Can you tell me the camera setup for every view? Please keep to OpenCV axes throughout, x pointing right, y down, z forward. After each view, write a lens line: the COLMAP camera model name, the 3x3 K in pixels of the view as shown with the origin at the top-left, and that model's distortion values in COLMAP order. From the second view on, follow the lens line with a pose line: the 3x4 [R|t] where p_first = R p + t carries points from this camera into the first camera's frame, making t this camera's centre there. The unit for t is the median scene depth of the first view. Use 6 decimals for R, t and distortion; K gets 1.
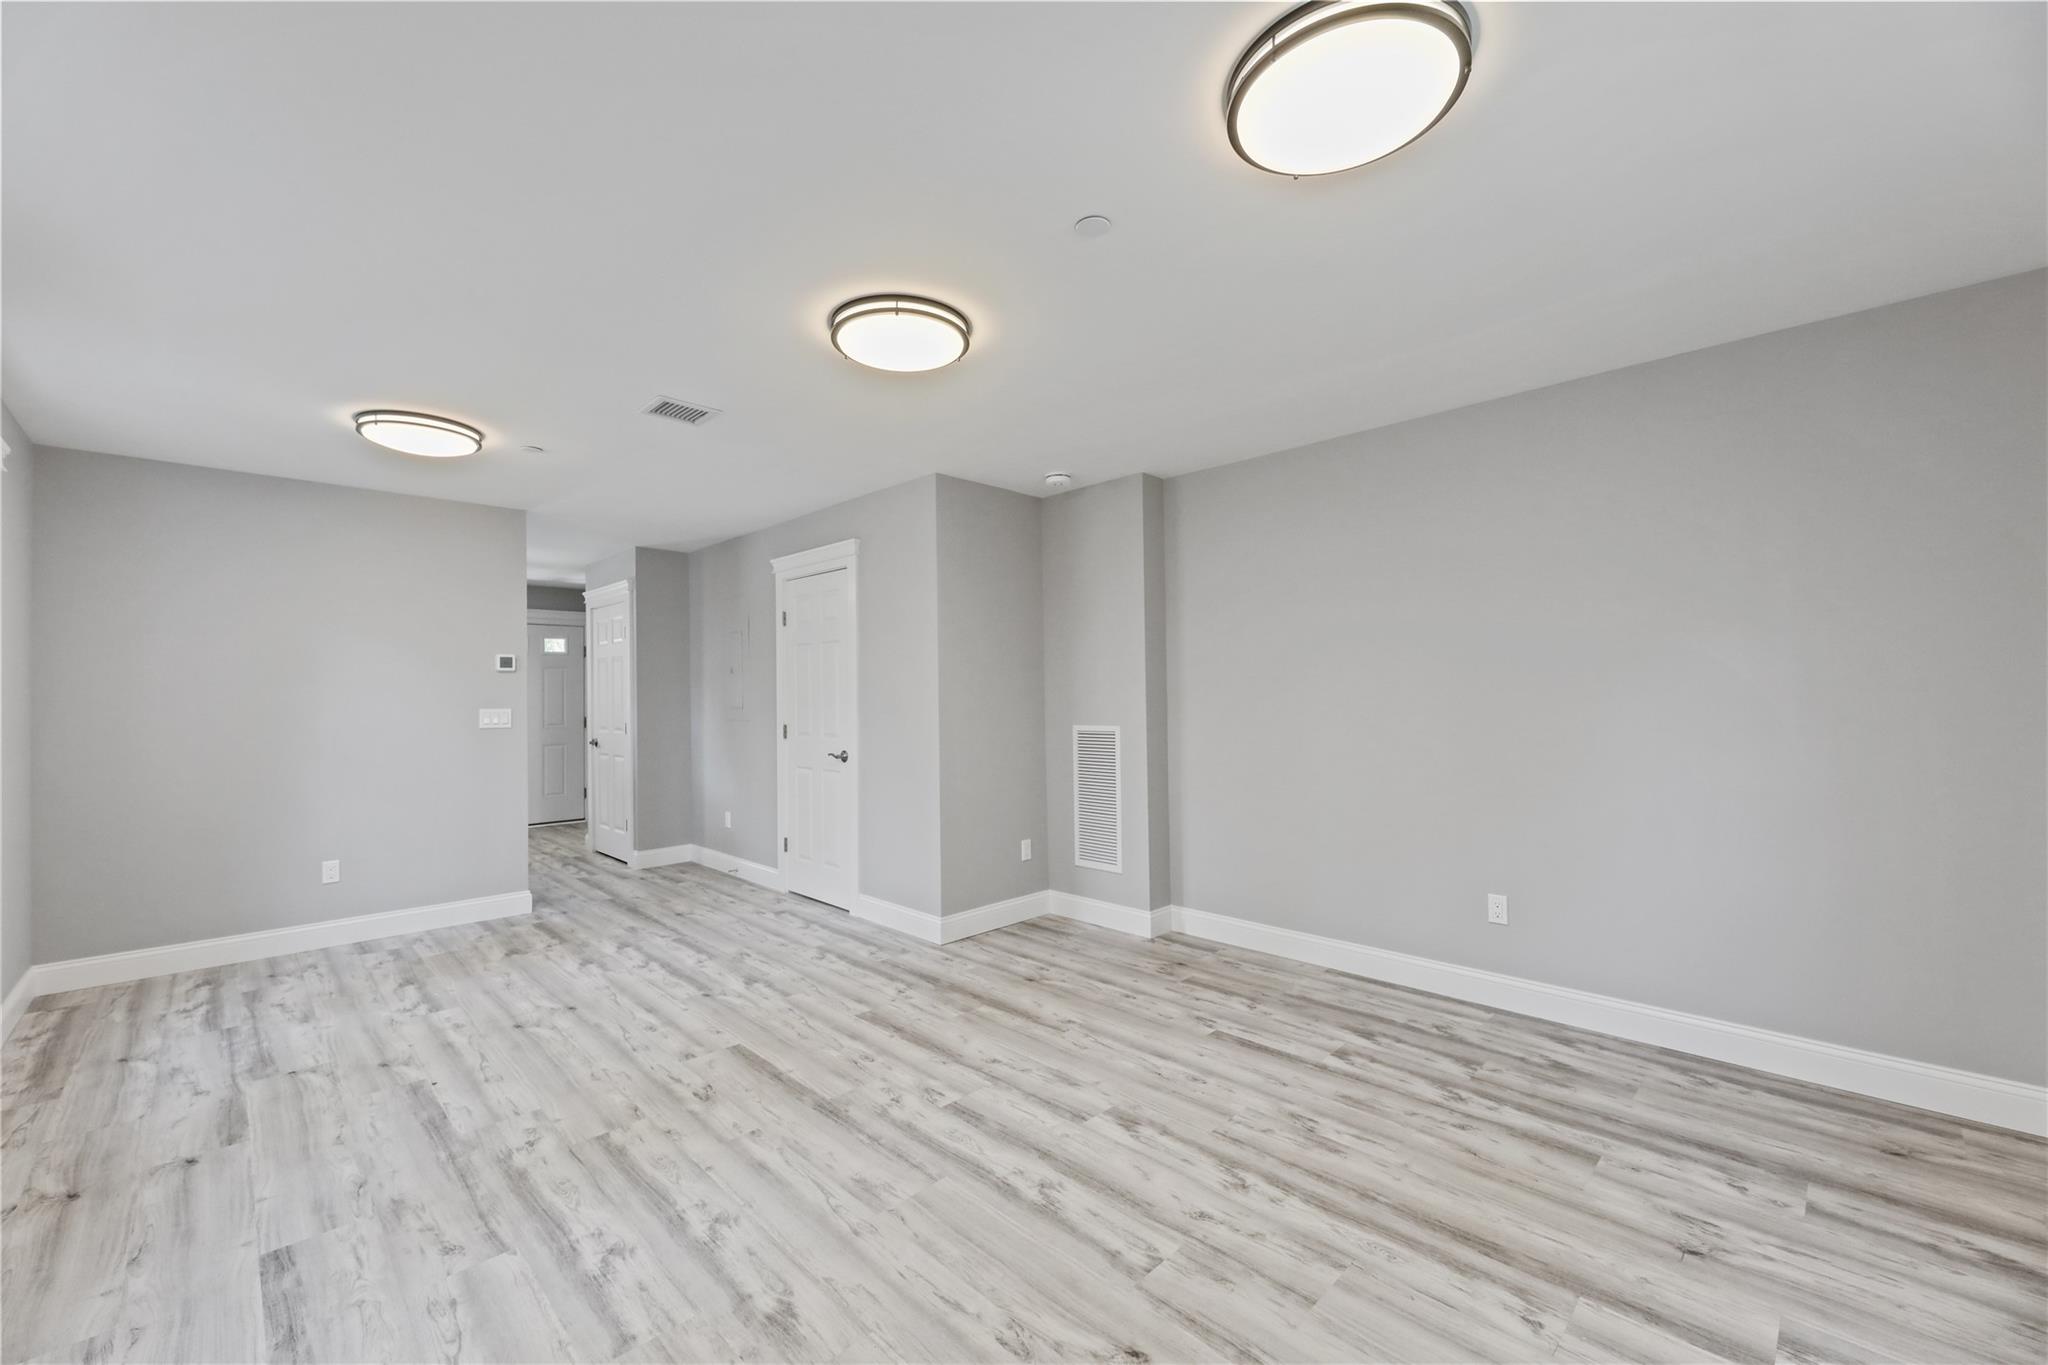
lens RADIAL K [[811.5, 0, 1025.7], [0, 811.5, 673.5], [0, 0, 1]] dist [0.007335, -0.004420]
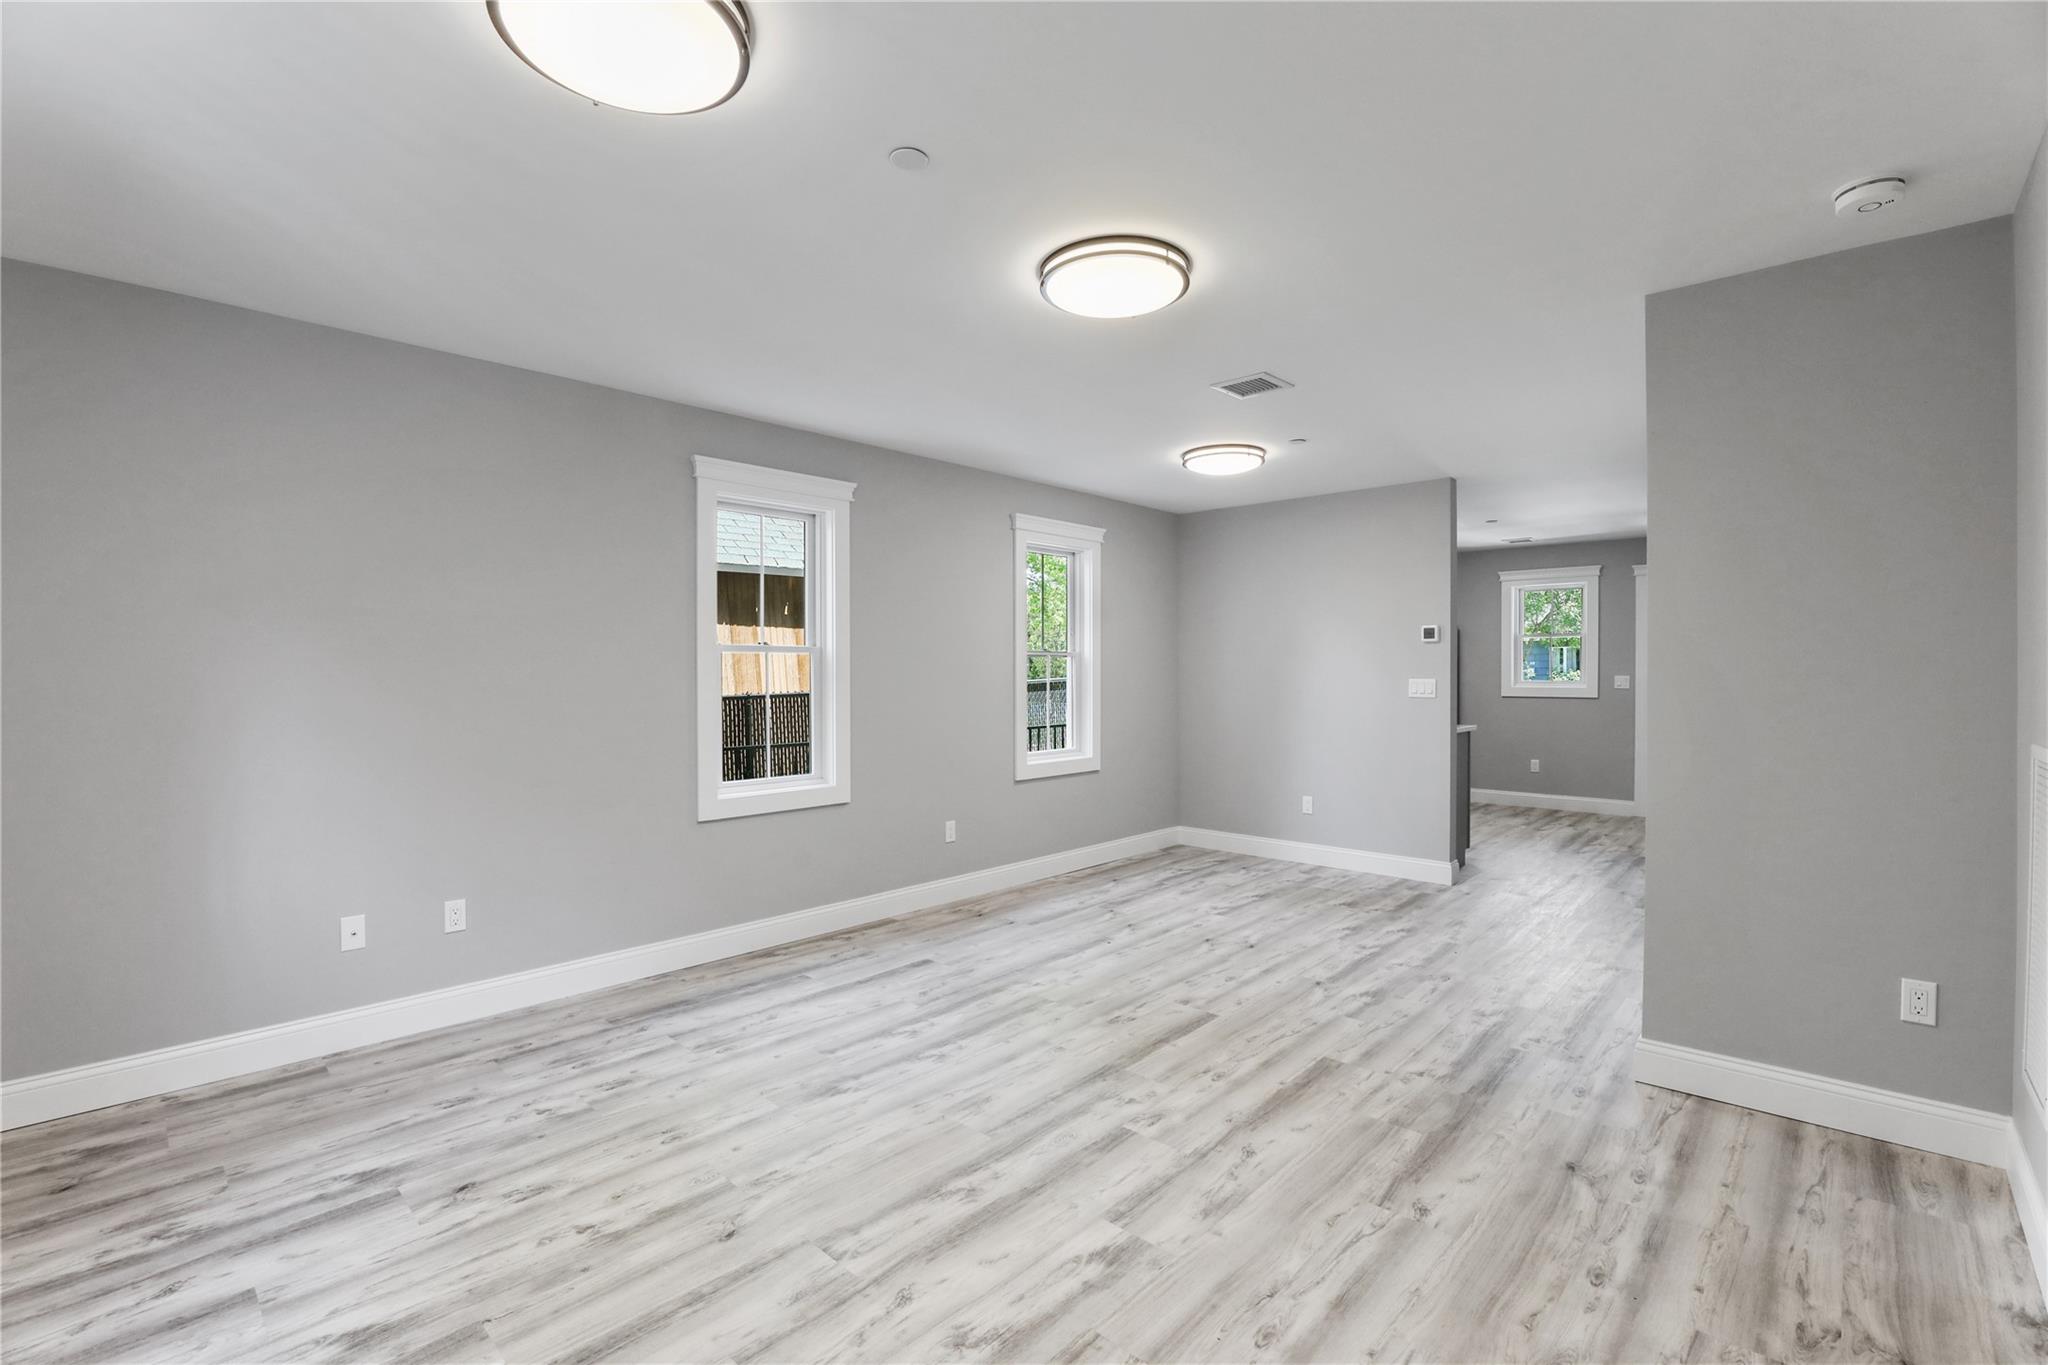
lens RADIAL K [[904.3, 0, 1024.2], [0, 904.3, 676.4], [0, 0, 1]] dist [-0.030291, 0.000003]
pose [[0.034687, 0.015935, -0.999271, 0.756392], [0.028975, 0.999437, 0.016944, 0.010857], [0.998978, -0.029542, 0.034206, 0.746967]]
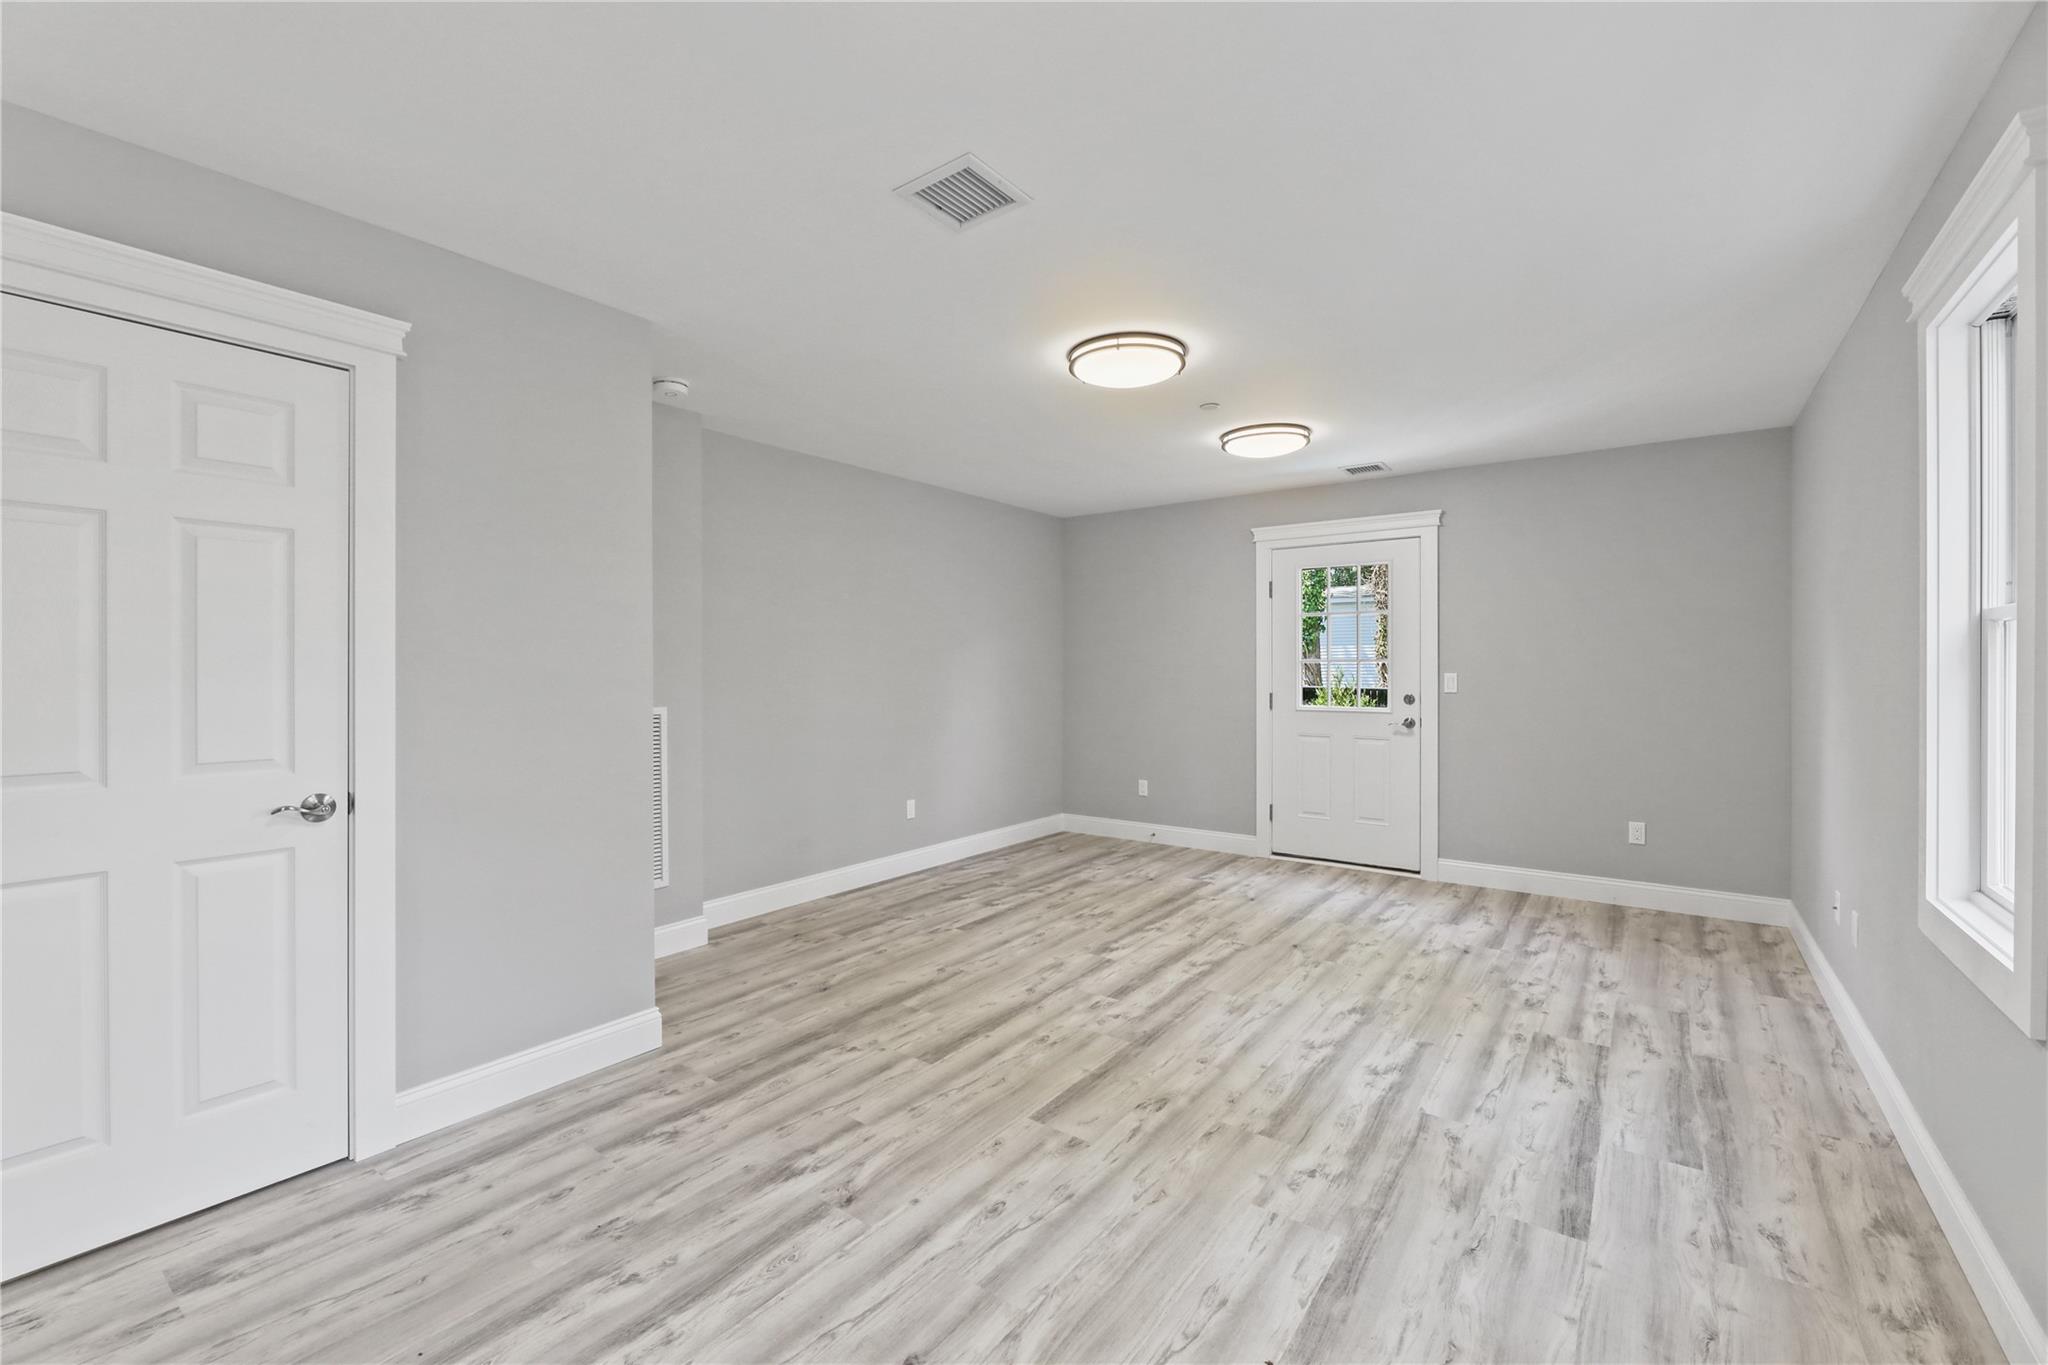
lens RADIAL K [[845.8, 0, 1014.1], [0, 845.8, 663.3], [0, 0, 1]] dist [0.002161, -0.006352]
pose [[-0.142893, 0.017205, 0.989589, -1.168543], [-0.023358, 0.999512, -0.020751, 0.044554], [-0.989462, -0.026080, -0.142421, 1.160134]]
